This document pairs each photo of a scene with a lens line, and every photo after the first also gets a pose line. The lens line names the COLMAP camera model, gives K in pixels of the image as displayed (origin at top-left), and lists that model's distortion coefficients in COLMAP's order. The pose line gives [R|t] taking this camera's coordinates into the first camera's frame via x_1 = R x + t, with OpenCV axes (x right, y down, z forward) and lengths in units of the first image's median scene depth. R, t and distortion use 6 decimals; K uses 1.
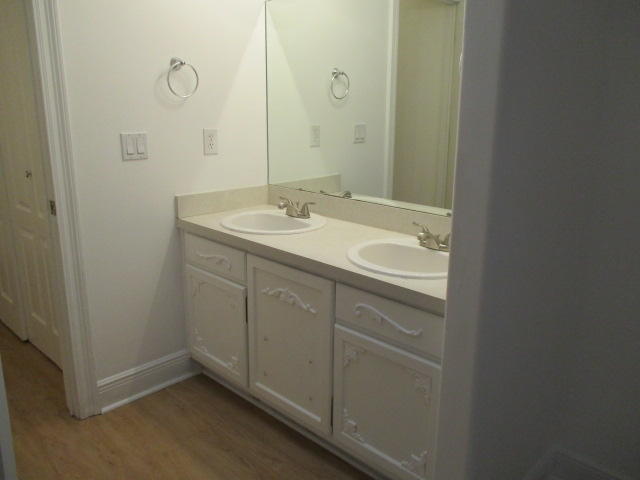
lens RADIAL K [[525.9, 0, 320.0], [0, 525.9, 235.5], [0, 0, 1]] dist [-0.037016, 0.011081]
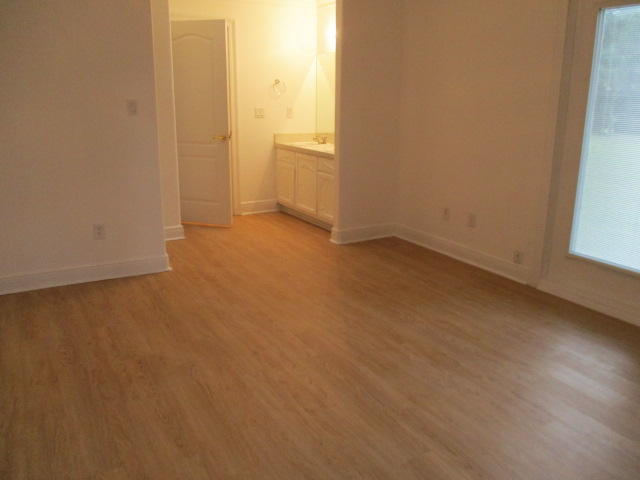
lens RADIAL K [[525.9, 0, 325.7], [0, 525.9, 241.2], [0, 0, 1]] dist [-0.037016, 0.011081]
pose [[0.968897, 0.075823, -0.235560, 0.613866], [-0.068033, 0.996839, 0.041034, 0.329648], [0.237927, -0.023732, 0.970993, -1.446893]]
